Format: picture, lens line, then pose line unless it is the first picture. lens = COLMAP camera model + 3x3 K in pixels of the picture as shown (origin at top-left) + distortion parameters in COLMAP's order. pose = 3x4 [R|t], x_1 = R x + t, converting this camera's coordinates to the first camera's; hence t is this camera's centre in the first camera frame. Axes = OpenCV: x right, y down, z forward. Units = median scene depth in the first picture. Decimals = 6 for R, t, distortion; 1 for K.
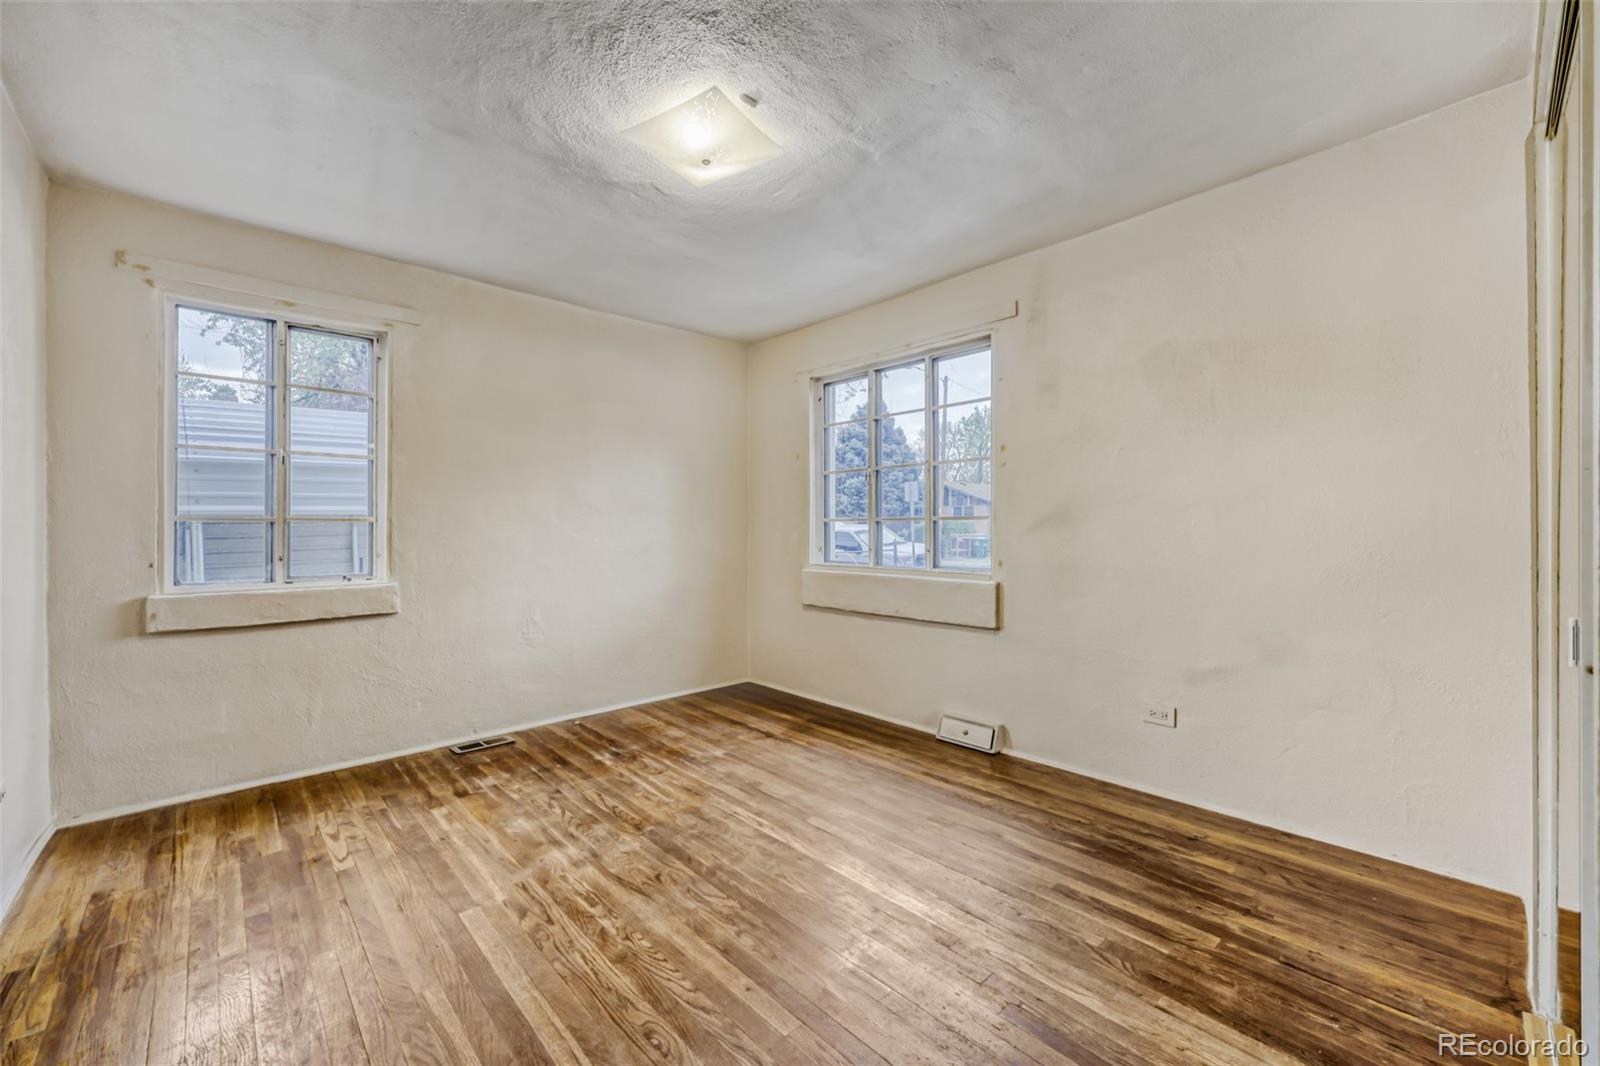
lens RADIAL K [[648.8, 0, 796.7], [0, 648.8, 528.8], [0, 0, 1]] dist [-0.000745, -0.000270]
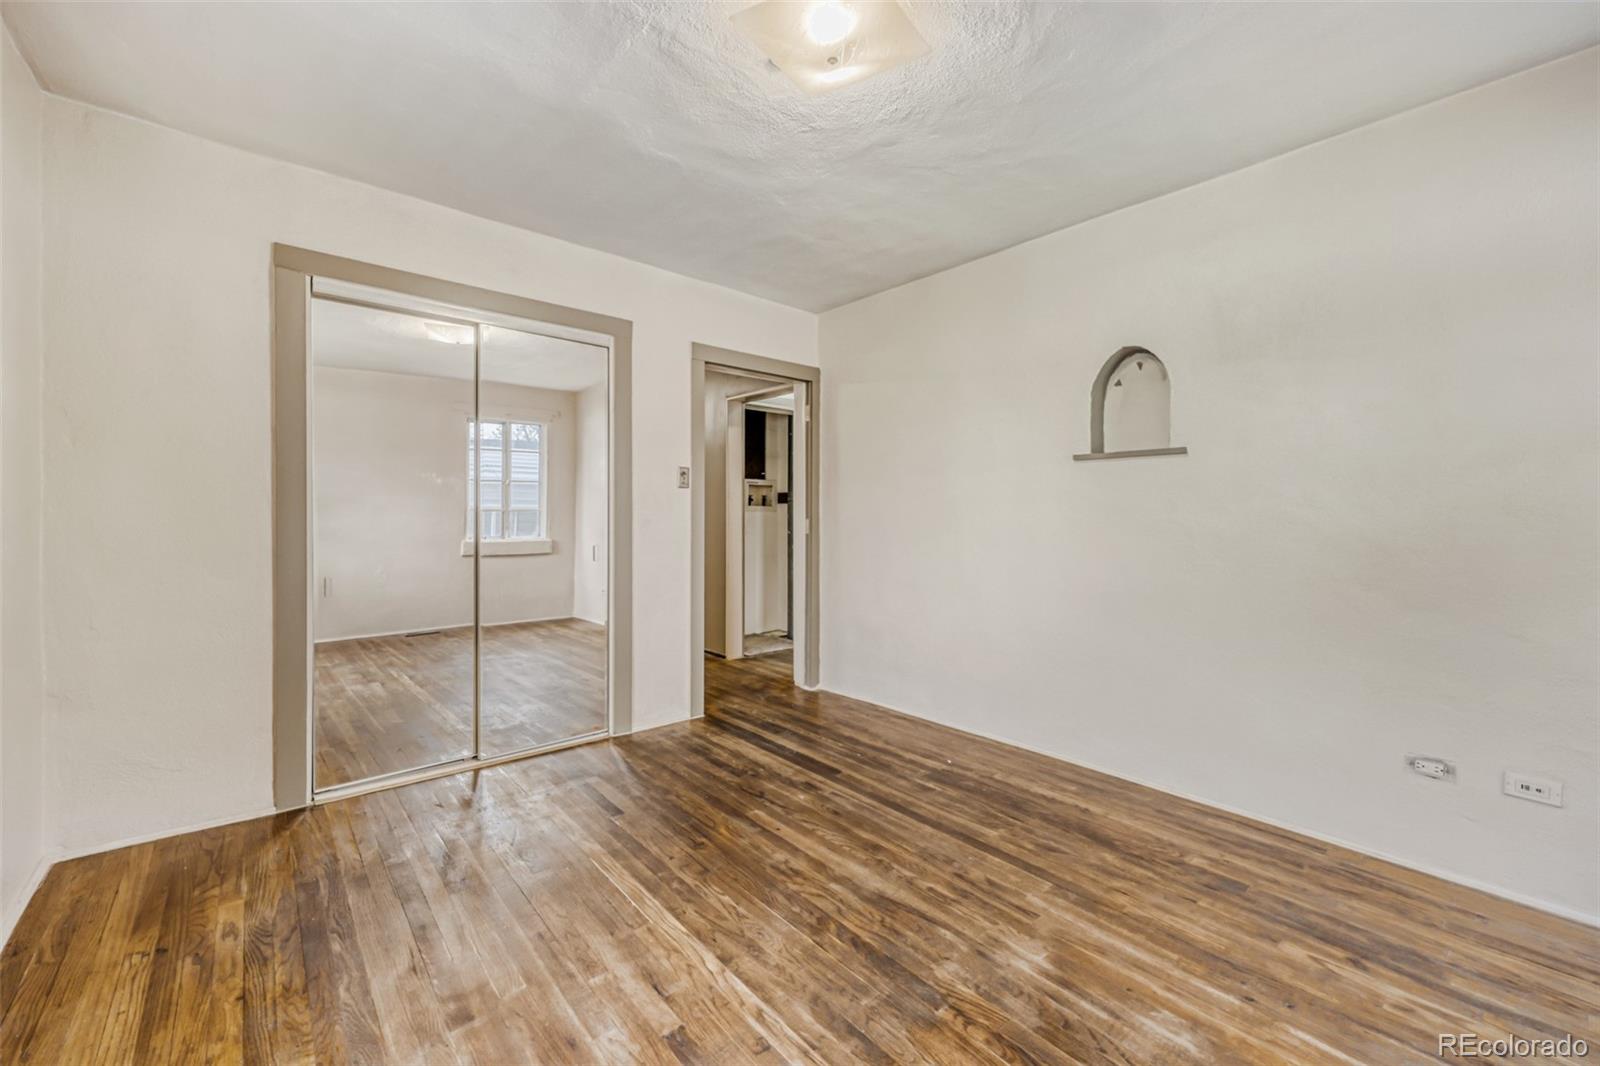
lens RADIAL K [[644.2, 0, 800.1], [0, 644.2, 504.6], [0, 0, 1]] dist [-0.000804, -0.000097]
pose [[-0.999403, -0.001754, 0.034504, -0.122841], [-0.002207, 0.999912, -0.013094, -0.007481], [-0.034478, -0.013163, -0.999319, 1.742521]]
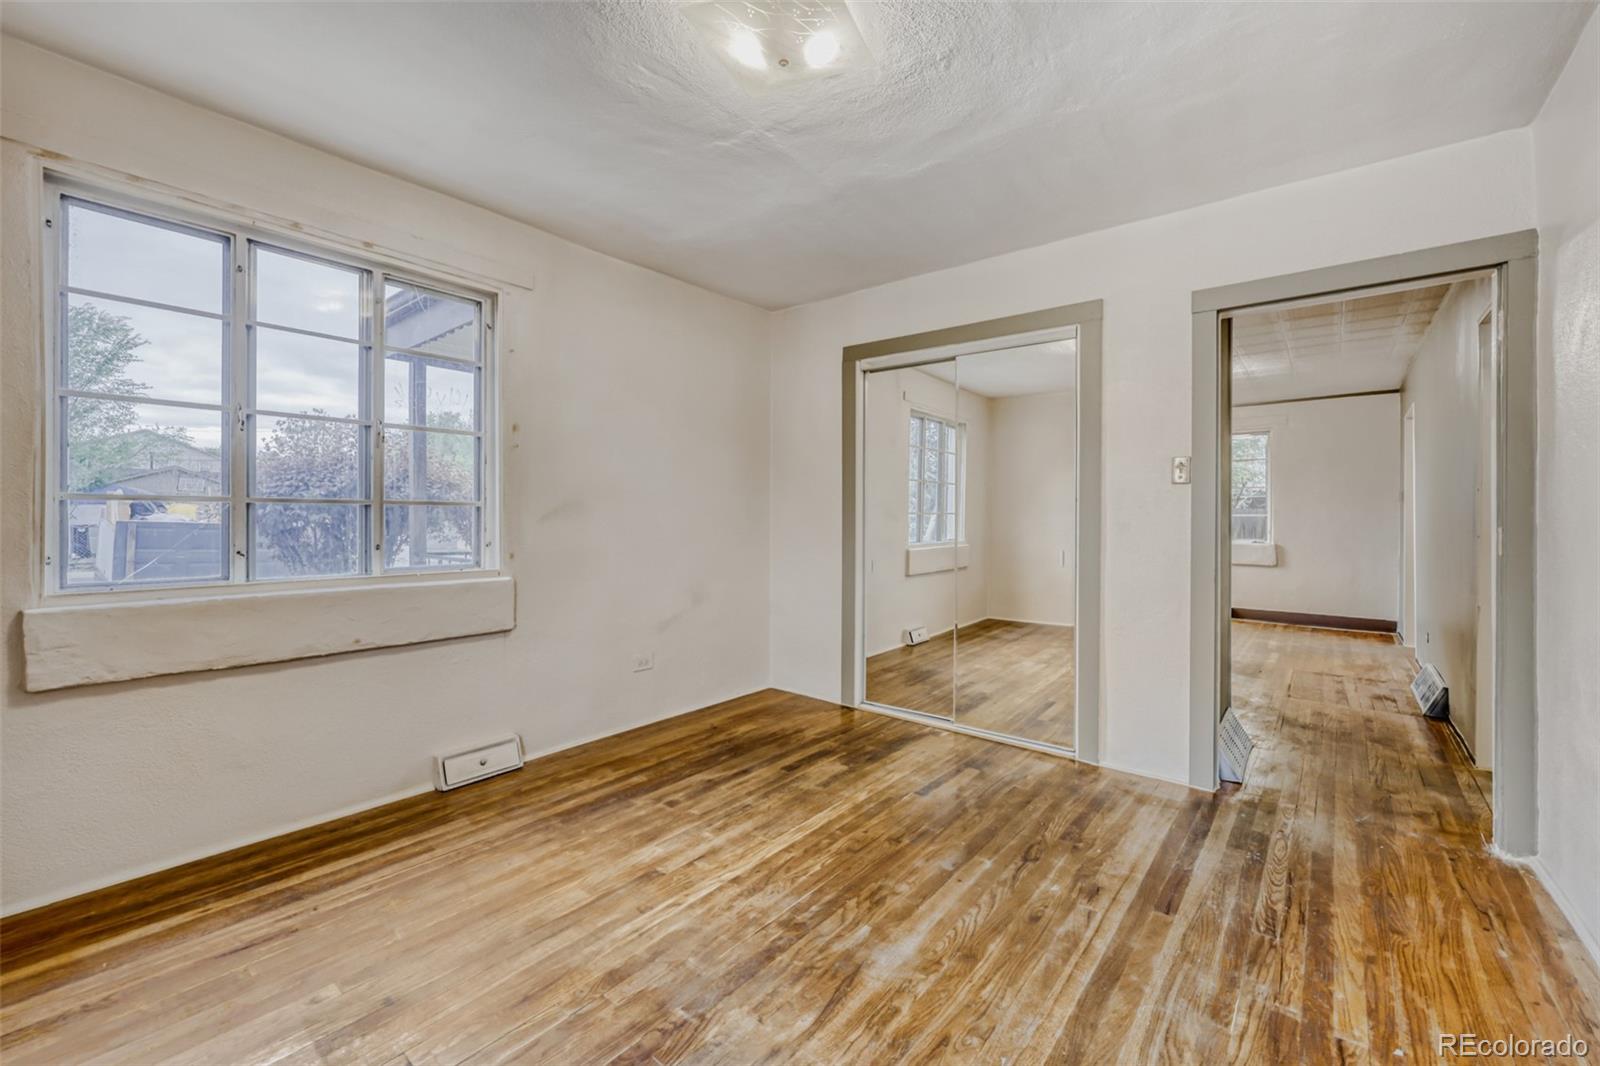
lens RADIAL K [[647.7, 0, 799.6], [0, 647.7, 516.7], [0, 0, 1]] dist [0.001491, -0.000166]
pose [[-0.146657, 0.002269, 0.989185, -0.909304], [-0.005049, 0.999983, -0.003043, -0.000154], [-0.989175, -0.005441, -0.146643, 1.057394]]
